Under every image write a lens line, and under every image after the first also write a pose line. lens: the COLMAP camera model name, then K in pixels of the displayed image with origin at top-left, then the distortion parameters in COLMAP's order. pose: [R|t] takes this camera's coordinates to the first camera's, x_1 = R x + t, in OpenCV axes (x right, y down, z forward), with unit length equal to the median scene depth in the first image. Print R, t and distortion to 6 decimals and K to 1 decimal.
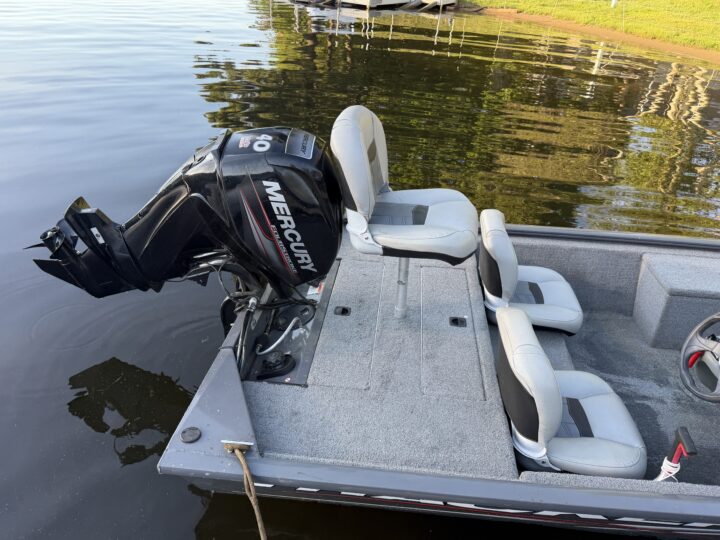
lens RADIAL K [[544.5, 0, 360.0], [0, 544.5, 270.0], [0, 0, 1]] dist [0.143058, -0.243421]
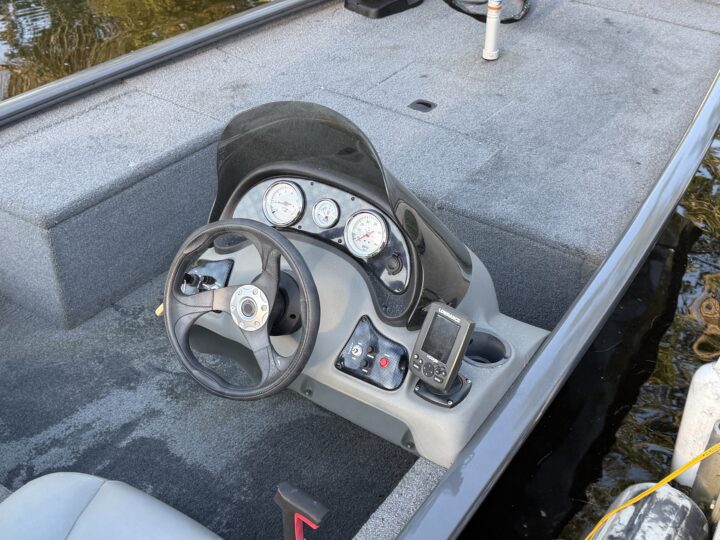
lens RADIAL K [[972.4, 0, 360.0], [0, 972.4, 270.0], [0, 0, 1]] dist [0.127148, 0.003279]
pose [[0.507663, -0.515551, 0.690279, 0.076921], [0.430894, 0.845731, 0.314754, -0.102201], [-0.746062, 0.137648, 0.651494, 0.254897]]
